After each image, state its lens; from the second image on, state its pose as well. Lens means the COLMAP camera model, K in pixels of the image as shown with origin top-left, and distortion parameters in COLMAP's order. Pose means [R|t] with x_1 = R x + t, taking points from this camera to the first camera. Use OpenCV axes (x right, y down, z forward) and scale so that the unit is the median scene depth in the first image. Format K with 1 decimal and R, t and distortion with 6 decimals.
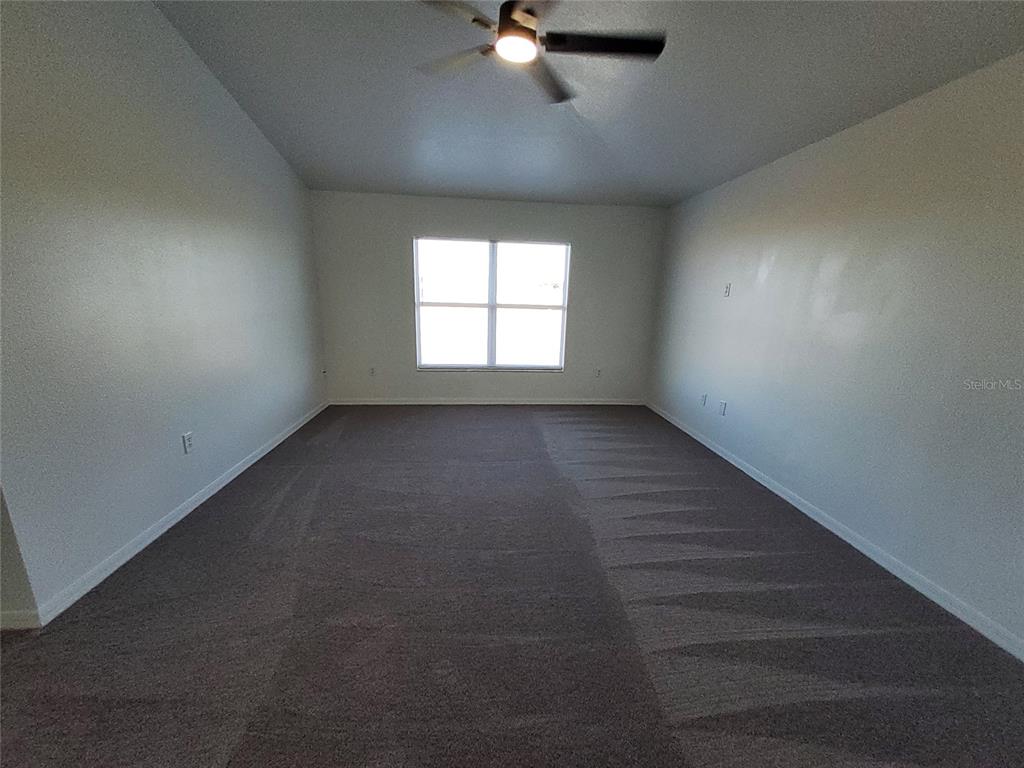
lens RADIAL K [[401.6, 0, 512.0], [0, 401.6, 387.4], [0, 0, 1]] dist [0.002381, 0.000119]
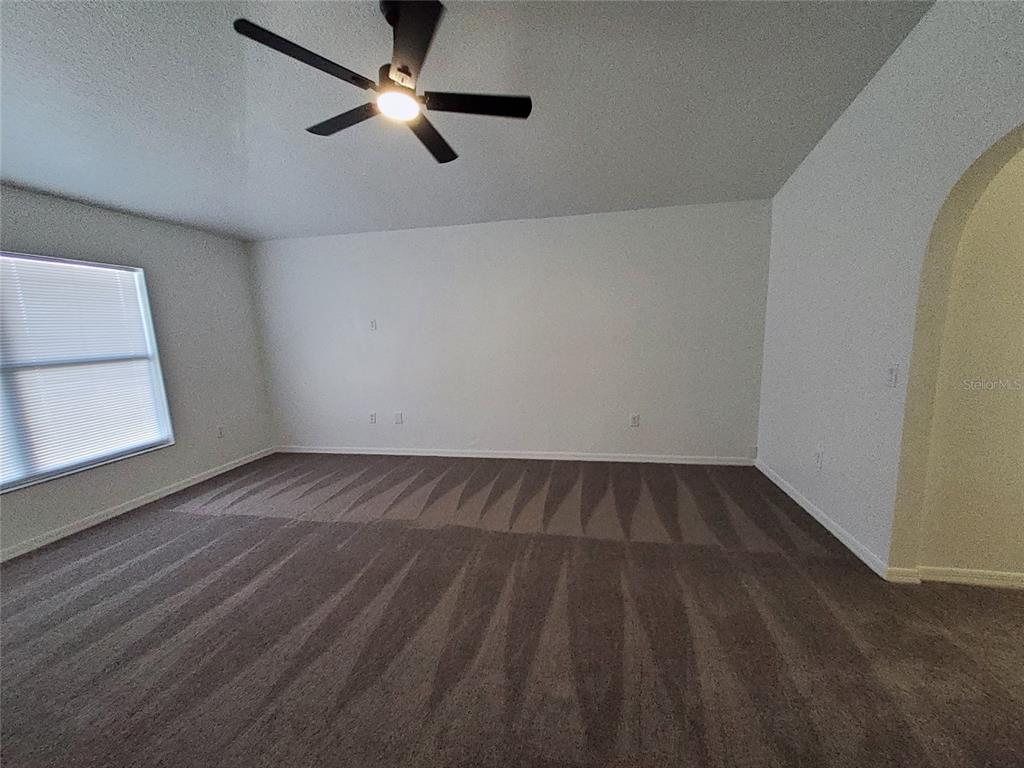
lens RADIAL K [[401.6, 0, 508.8], [0, 401.6, 384.2], [0, 0, 1]] dist [0.002381, 0.000119]
pose [[0.266902, -0.167204, 0.949108, -0.408611], [0.262223, 0.960277, 0.095431, -0.058621], [-0.927363, 0.223407, 0.300145, 0.220976]]
